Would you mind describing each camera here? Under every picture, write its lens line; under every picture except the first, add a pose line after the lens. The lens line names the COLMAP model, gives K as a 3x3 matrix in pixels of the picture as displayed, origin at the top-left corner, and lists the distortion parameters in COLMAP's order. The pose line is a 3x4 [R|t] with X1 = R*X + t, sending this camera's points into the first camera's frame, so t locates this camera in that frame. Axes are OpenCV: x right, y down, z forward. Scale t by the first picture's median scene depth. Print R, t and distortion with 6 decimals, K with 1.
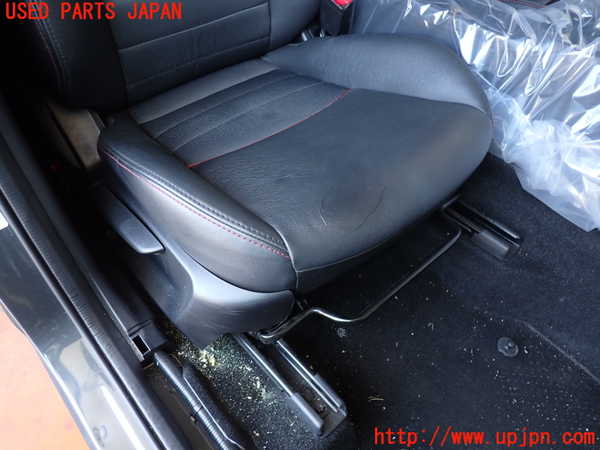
lens RADIAL K [[440.0, 0, 300.0], [0, 440.0, 225.0], [0, 0, 1]] dist [0.004609, -0.001009]
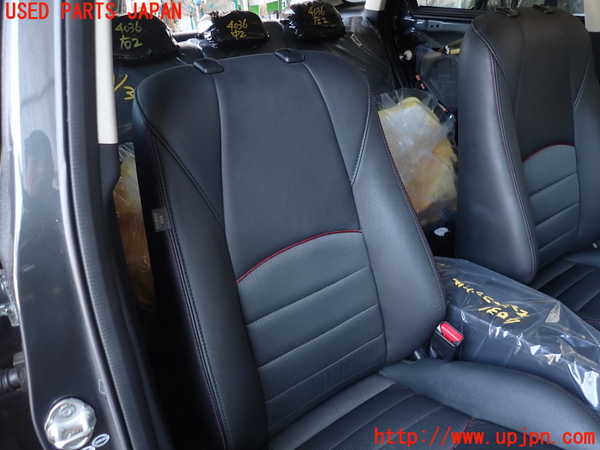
lens RADIAL K [[435.5, 0, 300.0], [0, 435.5, 225.0], [0, 0, 1]] dist [0.002324, -0.002097]
pose [[0.983896, -0.077630, -0.161006, -0.098011], [0.001859, 0.905159, -0.425068, -0.323340], [0.178734, 0.417924, 0.890727, -0.205595]]
